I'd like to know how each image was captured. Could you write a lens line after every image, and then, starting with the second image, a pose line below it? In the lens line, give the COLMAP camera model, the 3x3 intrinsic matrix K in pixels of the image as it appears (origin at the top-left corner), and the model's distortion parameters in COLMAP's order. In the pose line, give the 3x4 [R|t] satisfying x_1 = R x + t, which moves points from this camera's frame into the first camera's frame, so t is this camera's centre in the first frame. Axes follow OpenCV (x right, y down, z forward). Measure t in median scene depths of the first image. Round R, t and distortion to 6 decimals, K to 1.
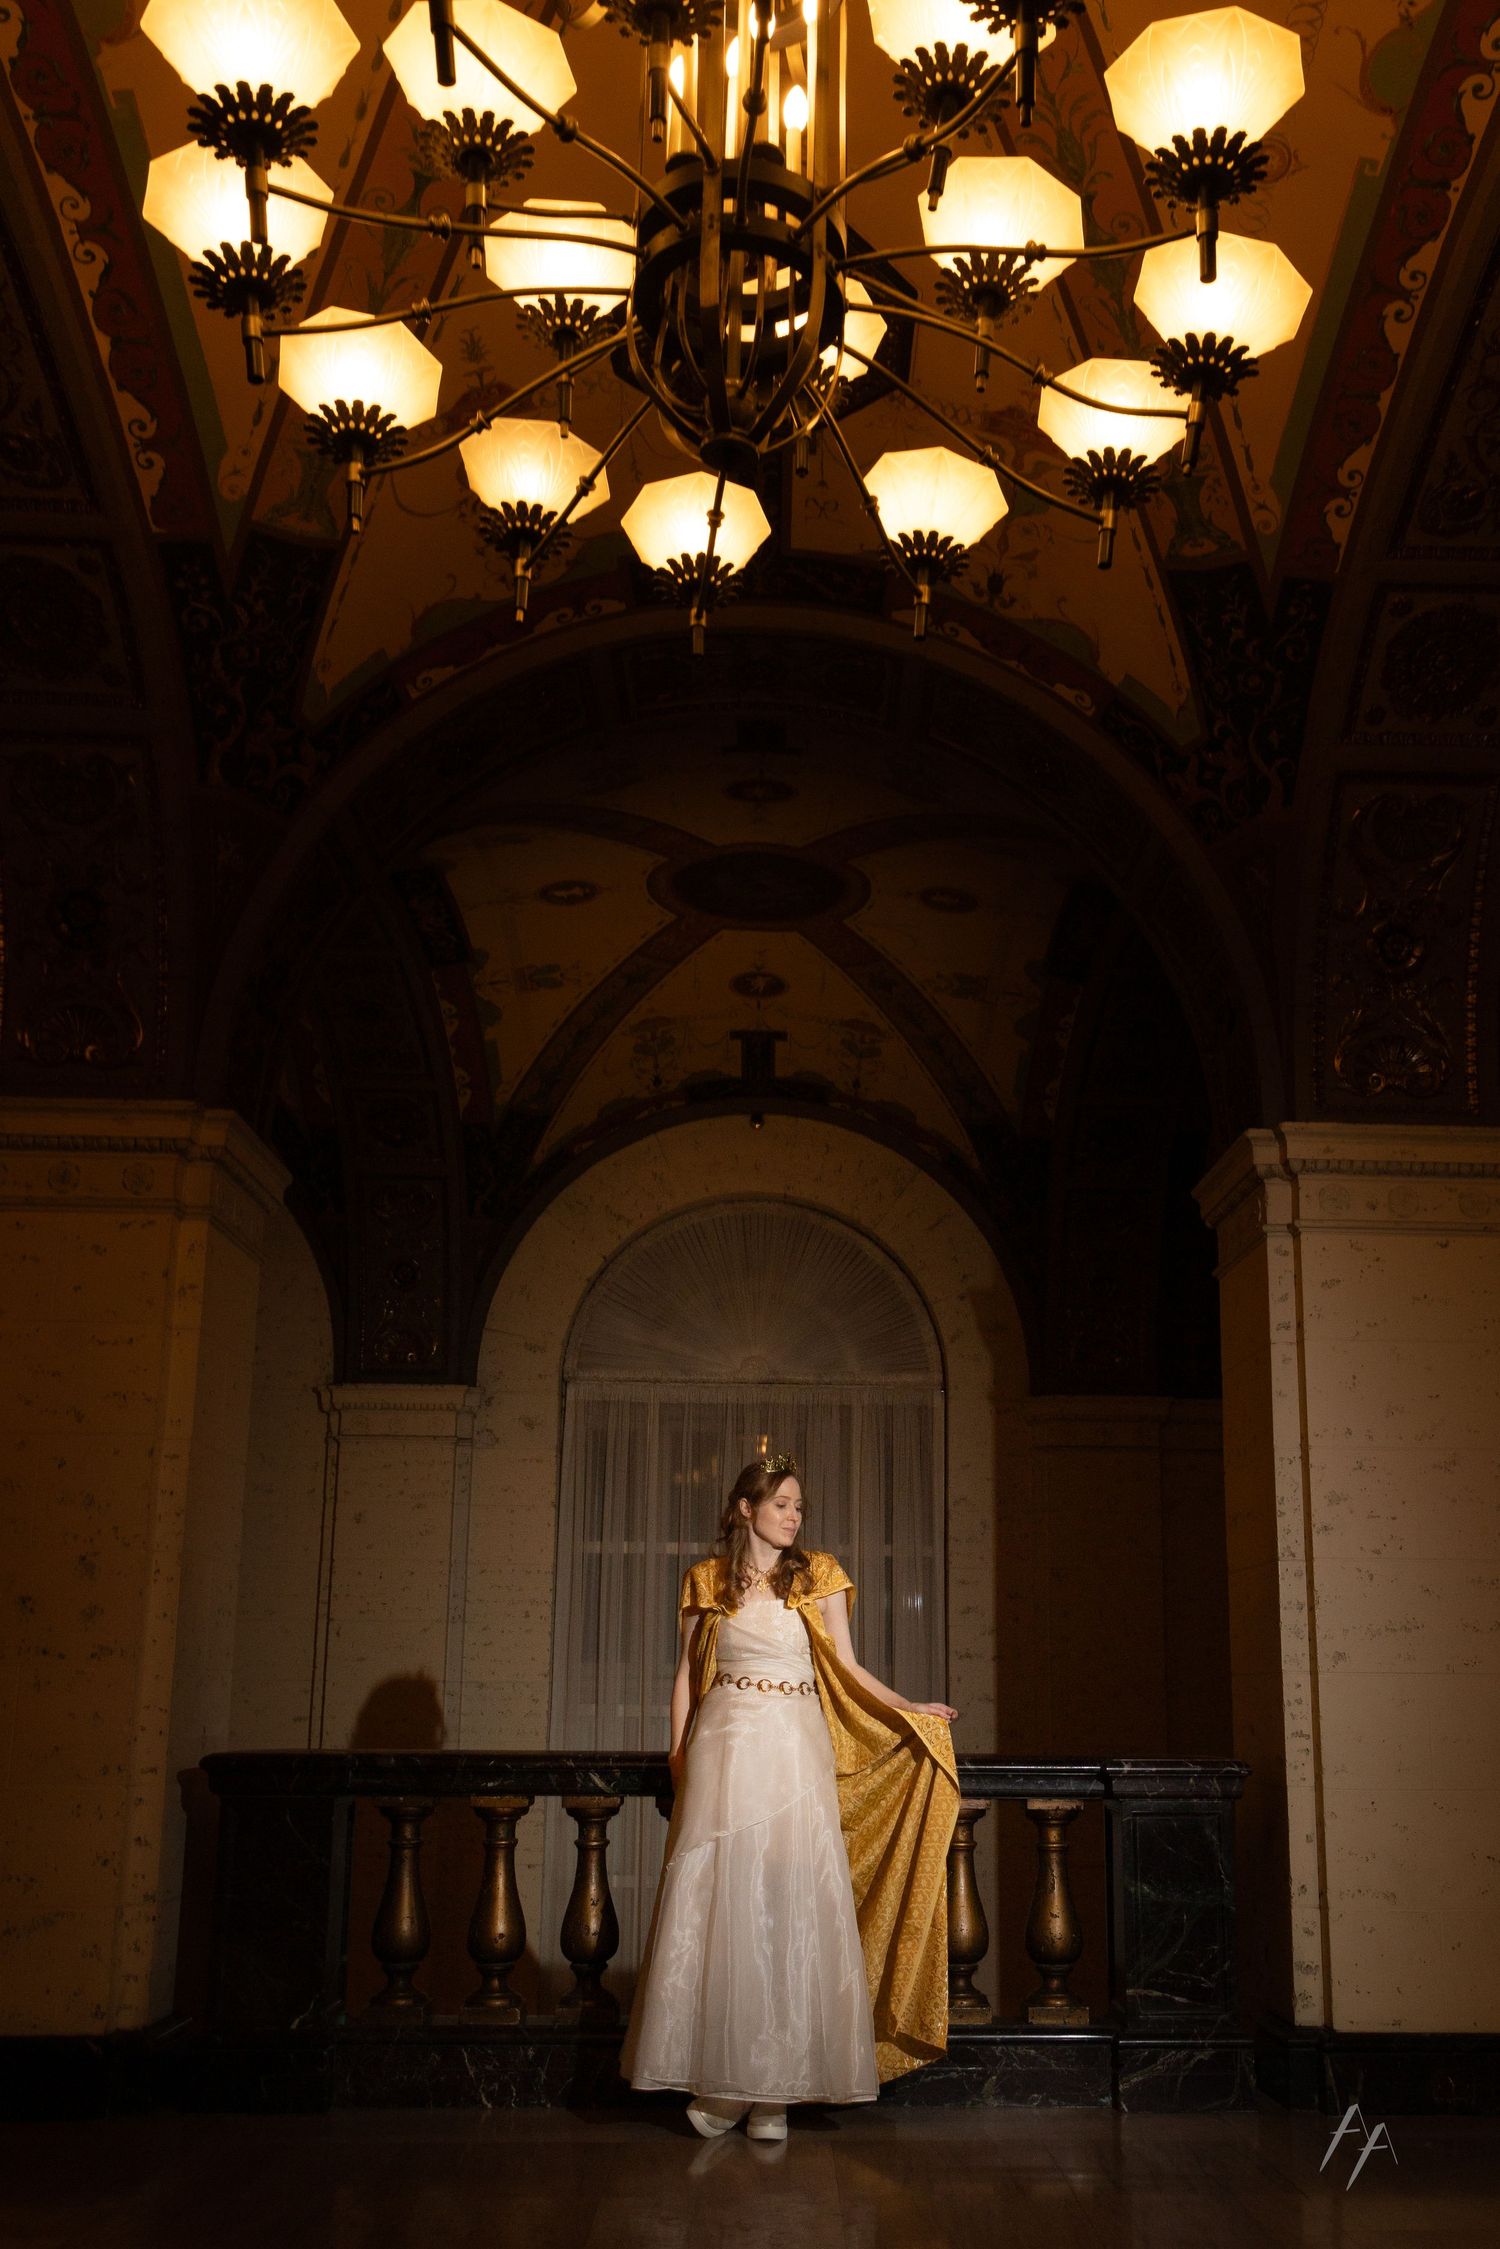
lens RADIAL K [[2018.8, 0, 879.1], [0, 2018.8, 1267.6], [0, 0, 1]] dist [0.006726, 0.011551]
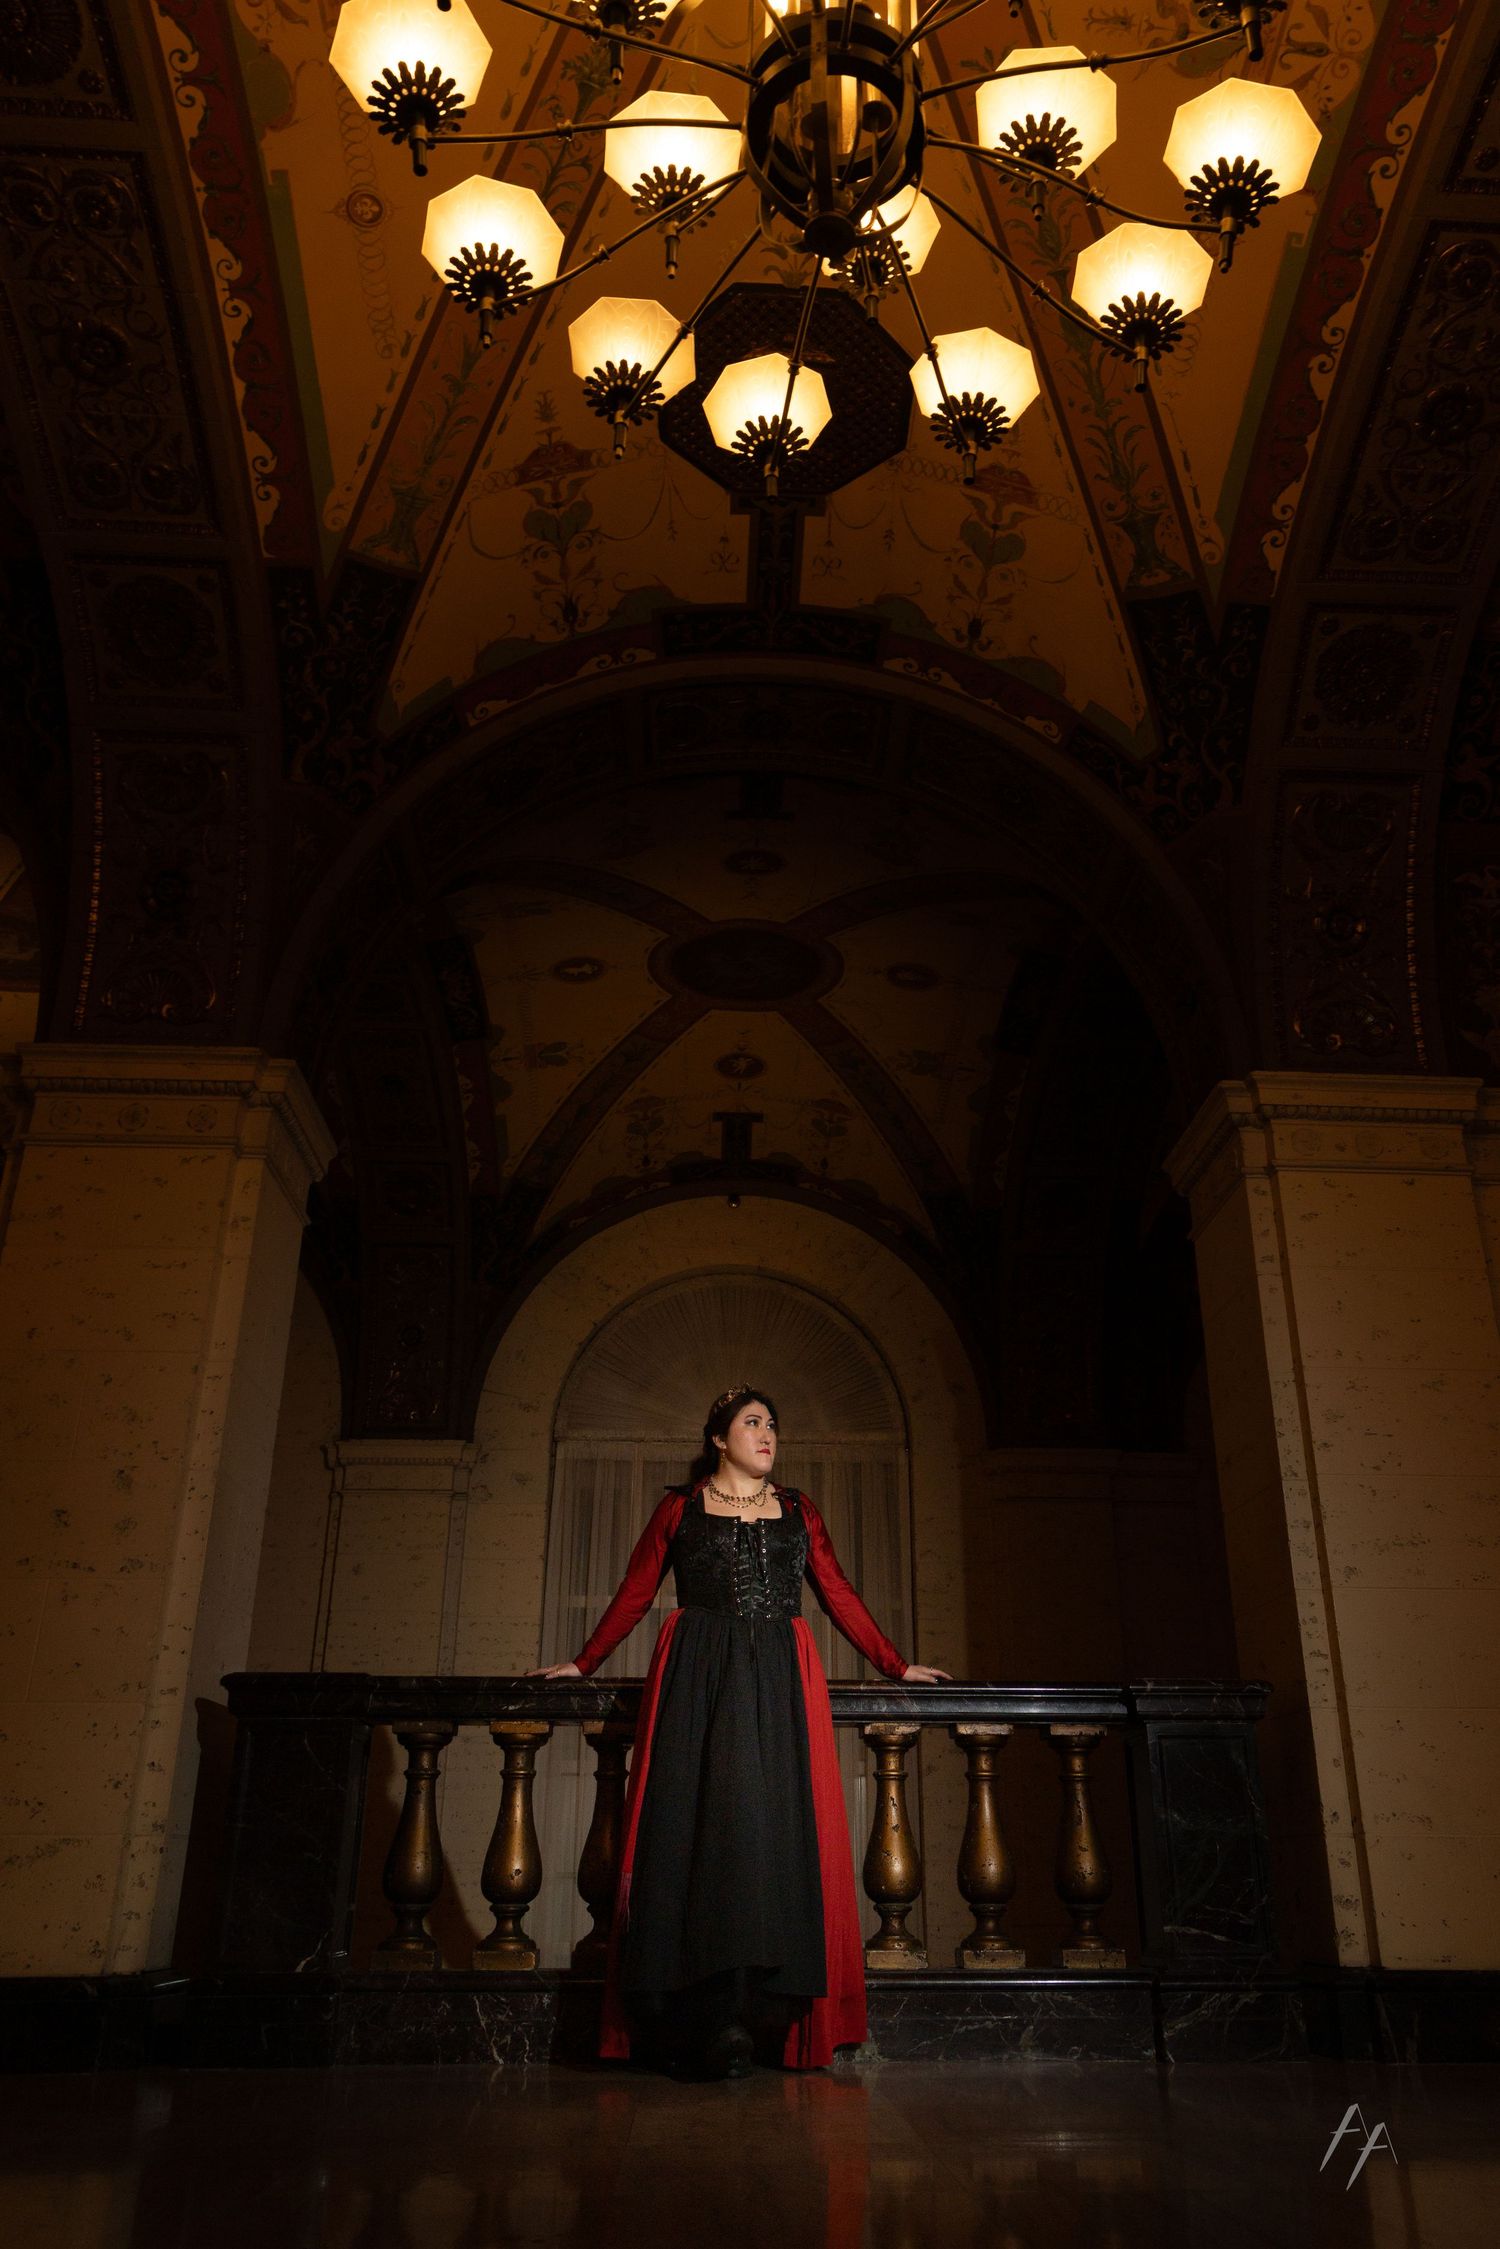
lens RADIAL K [[1752.0, 0, 817.2], [0, 1752.0, 1016.7], [0, 0, 1]] dist [0.002874, 0.012137]
pose [[0.999937, -0.005032, 0.010044, -0.045846], [0.007365, 0.968770, -0.247852, 0.132365], [-0.008483, 0.247911, 0.968746, 0.074454]]
